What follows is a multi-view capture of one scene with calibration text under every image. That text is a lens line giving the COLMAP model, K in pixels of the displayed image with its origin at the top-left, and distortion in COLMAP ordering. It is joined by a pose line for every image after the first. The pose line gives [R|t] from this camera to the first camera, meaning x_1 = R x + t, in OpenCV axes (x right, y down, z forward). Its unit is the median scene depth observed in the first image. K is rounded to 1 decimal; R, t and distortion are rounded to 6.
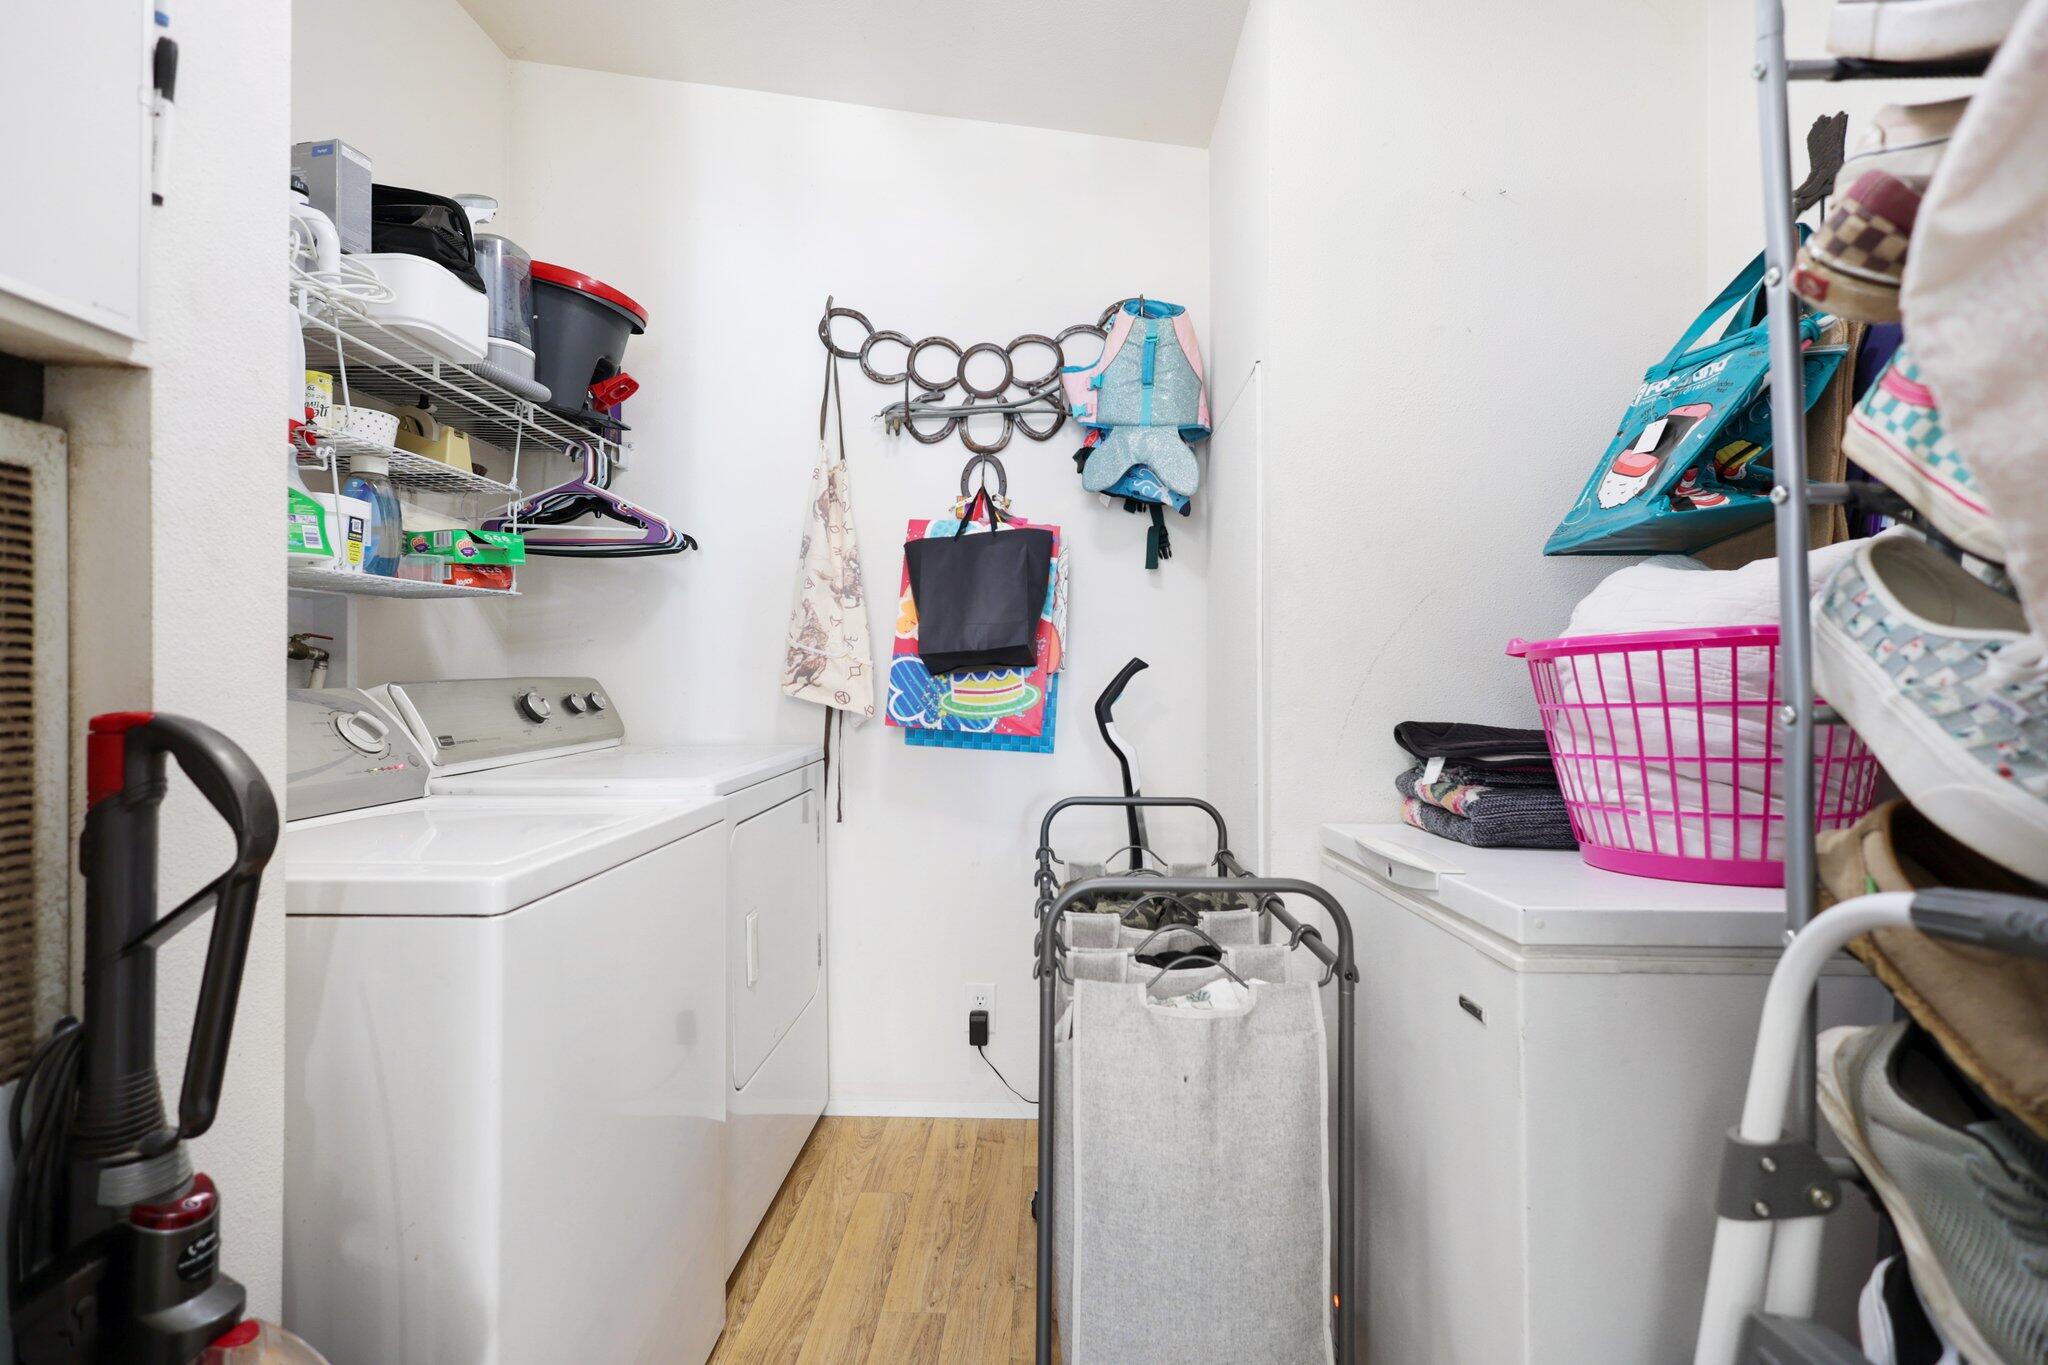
lens RADIAL K [[950.1, 0, 1024.5], [0, 950.1, 676.2], [0, 0, 1]] dist [0.003816, 0.001430]
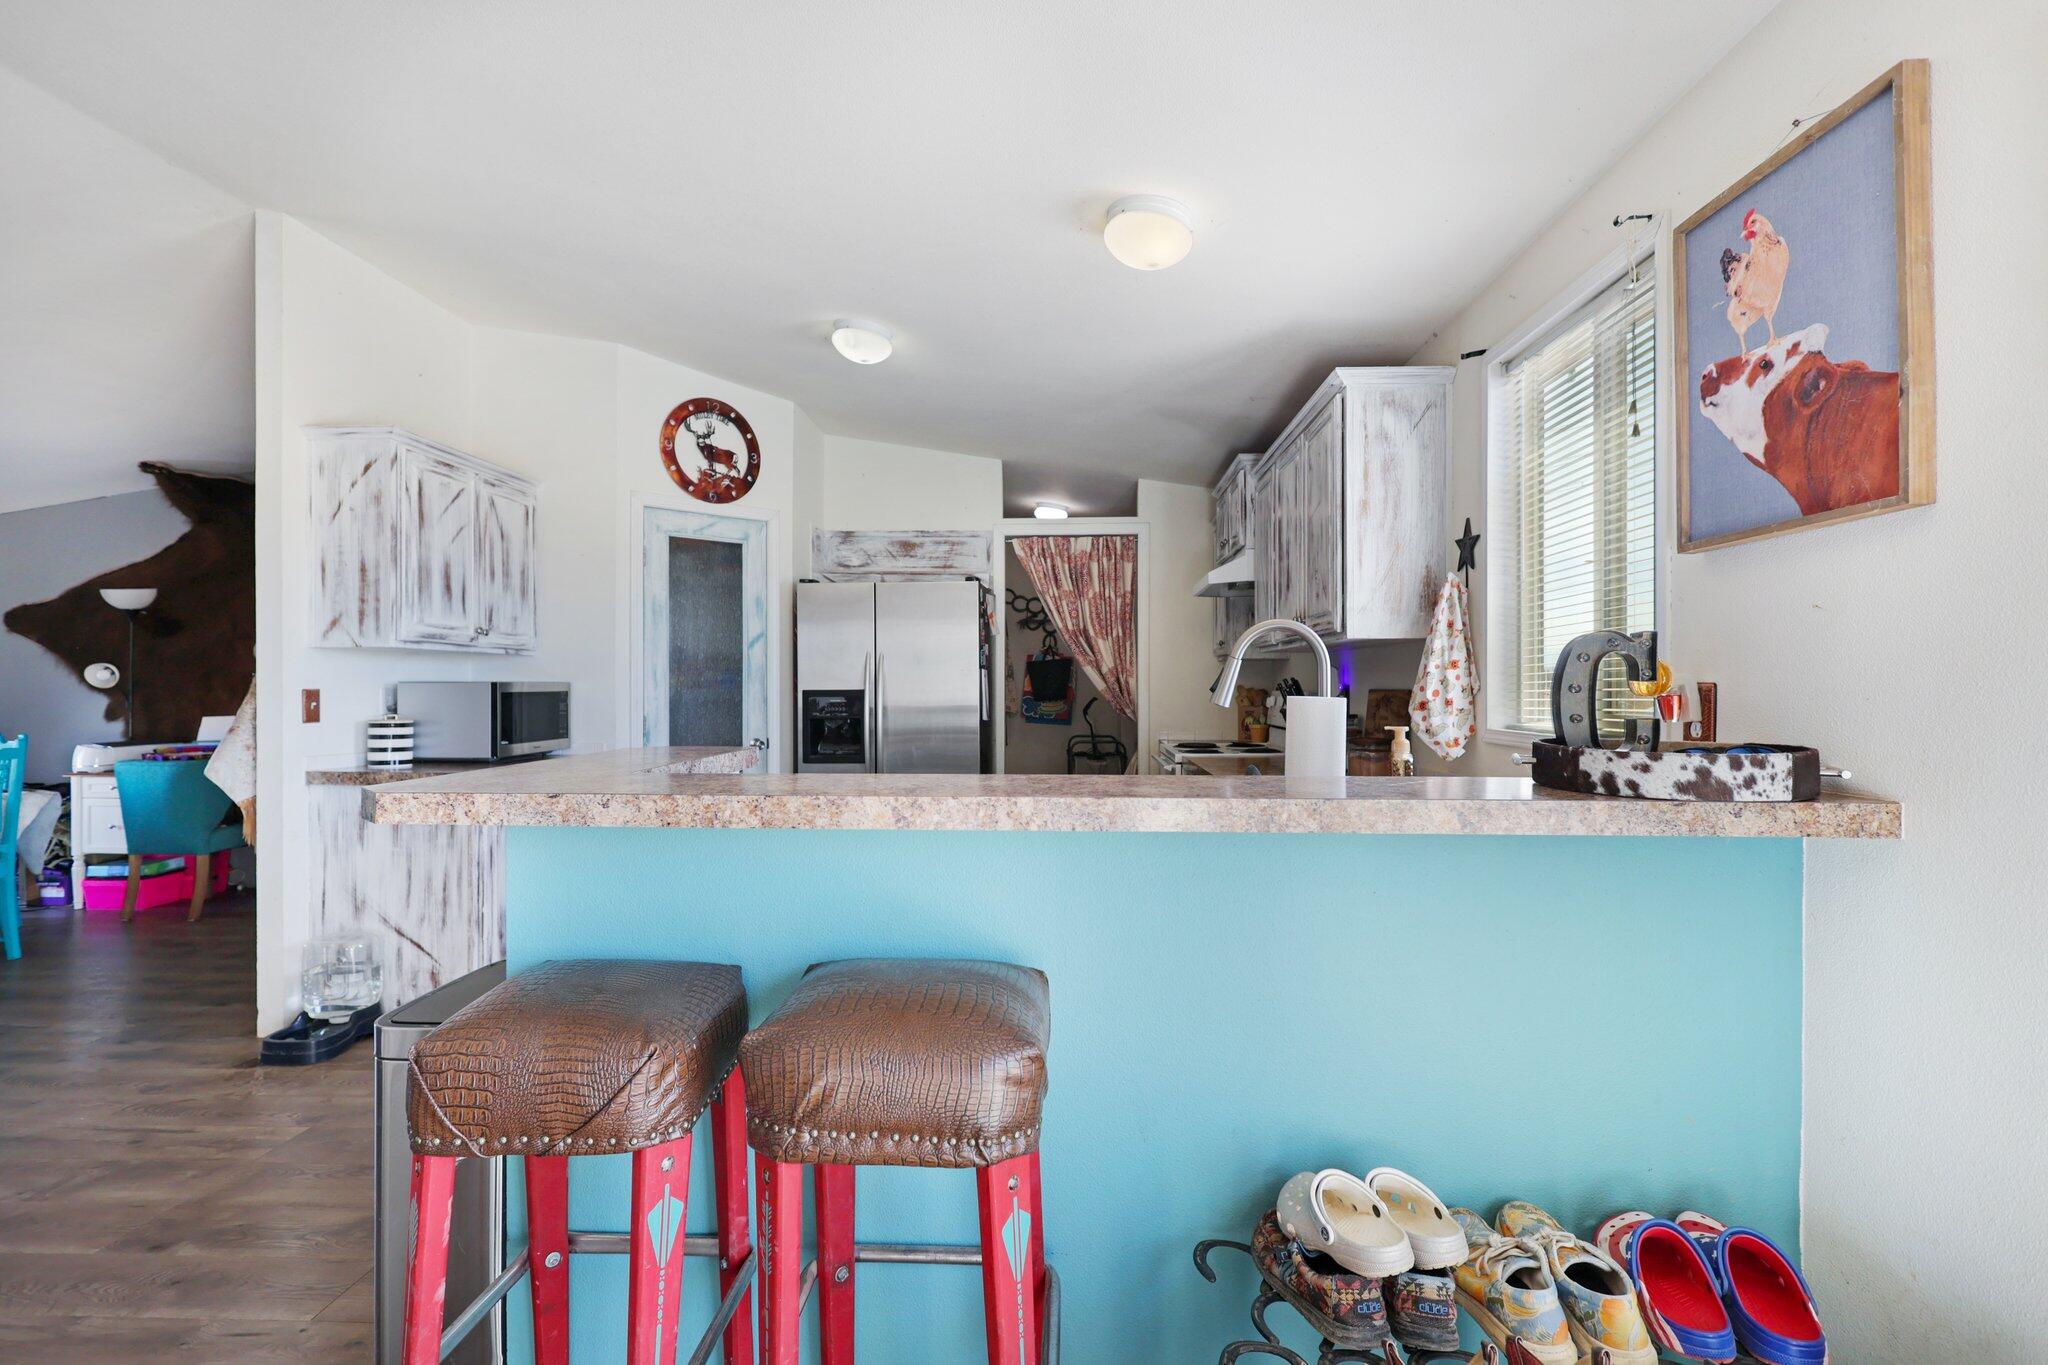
lens RADIAL K [[950.1, 0, 1025.1], [0, 950.1, 684.1], [0, 0, 1]] dist [0.003816, 0.001430]
pose [[0.999802, -0.006507, -0.018791, -0.069537], [0.006582, 0.999971, 0.003935, -0.076228], [0.018765, -0.004058, 0.999816, -2.361301]]
